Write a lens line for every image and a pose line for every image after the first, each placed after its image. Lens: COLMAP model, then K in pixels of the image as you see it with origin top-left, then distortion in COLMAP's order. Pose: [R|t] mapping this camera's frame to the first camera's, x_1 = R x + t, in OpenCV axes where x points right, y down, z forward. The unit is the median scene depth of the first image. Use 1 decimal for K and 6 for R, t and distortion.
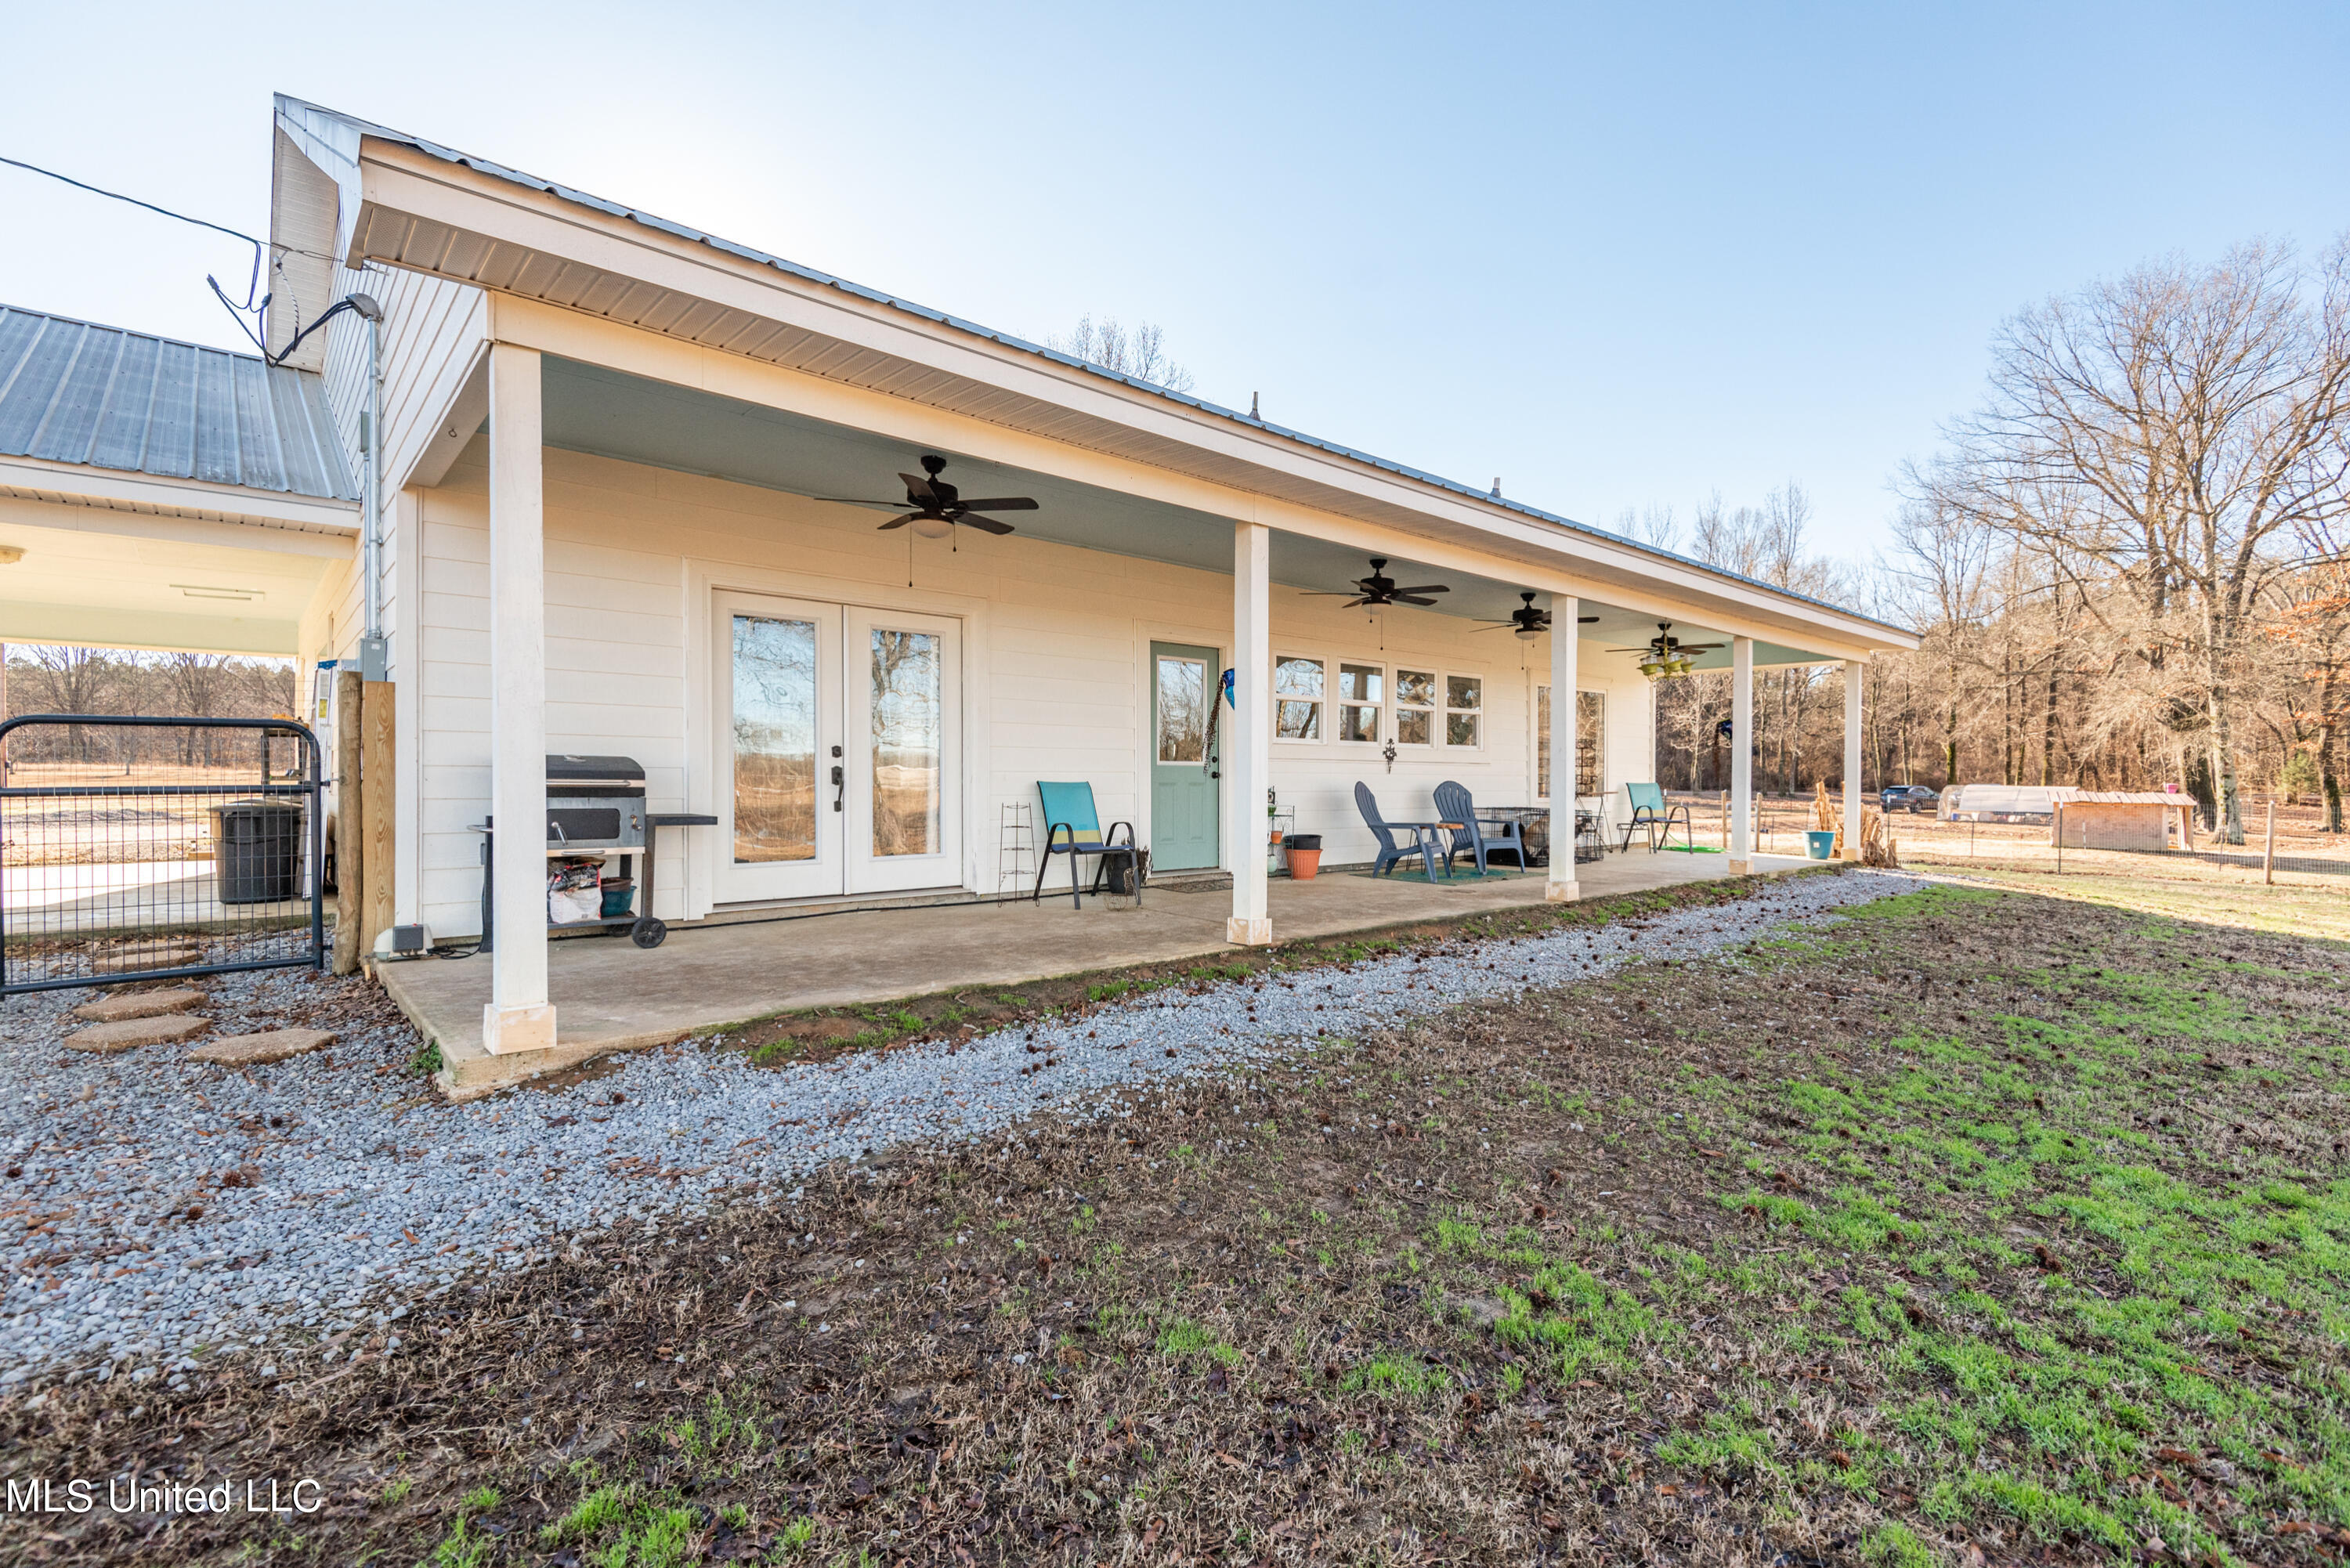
lens RADIAL K [[1055.3, 0, 1164.2], [0, 1055.3, 778.6], [0, 0, 1]] dist [0.043485, -0.025265]
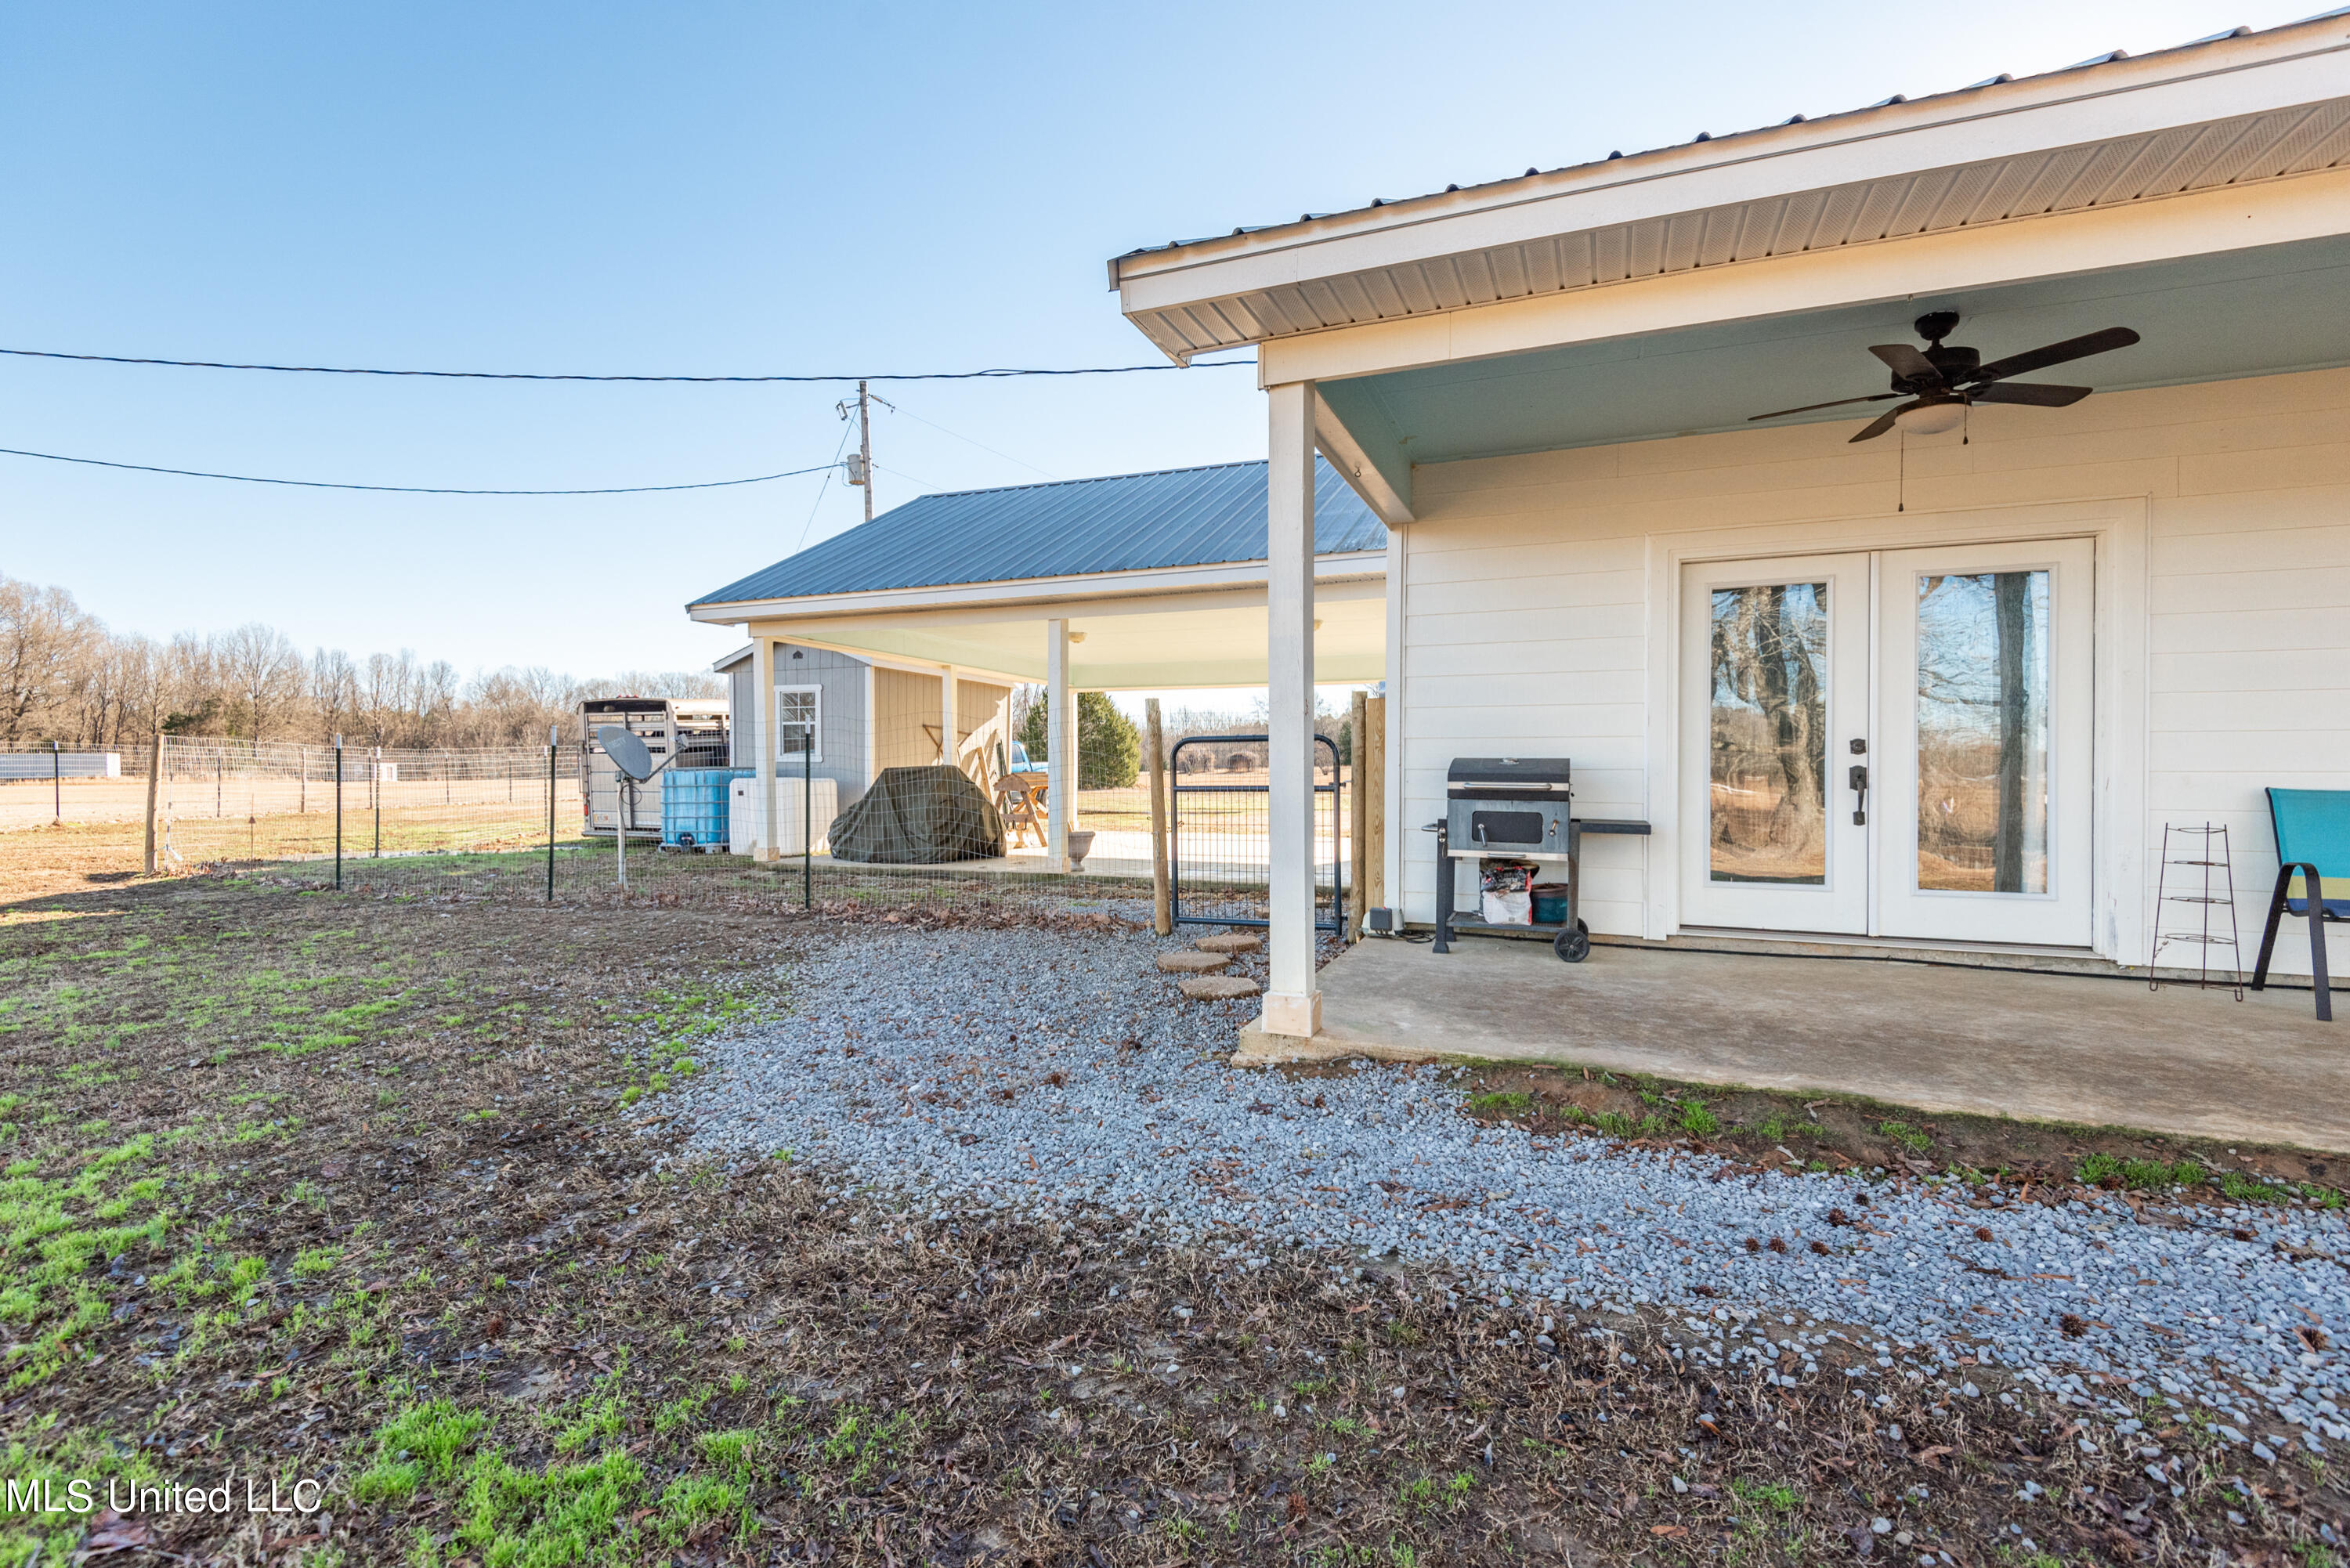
lens RADIAL K [[1055.3, 0, 1164.2], [0, 1055.3, 778.6], [0, 0, 1]] dist [0.043485, -0.025265]
pose [[0.448459, 0.003855, -0.893795, 0.259276], [-0.001205, 0.999992, 0.003708, -0.007746], [0.893803, -0.000586, 0.448460, 0.347244]]
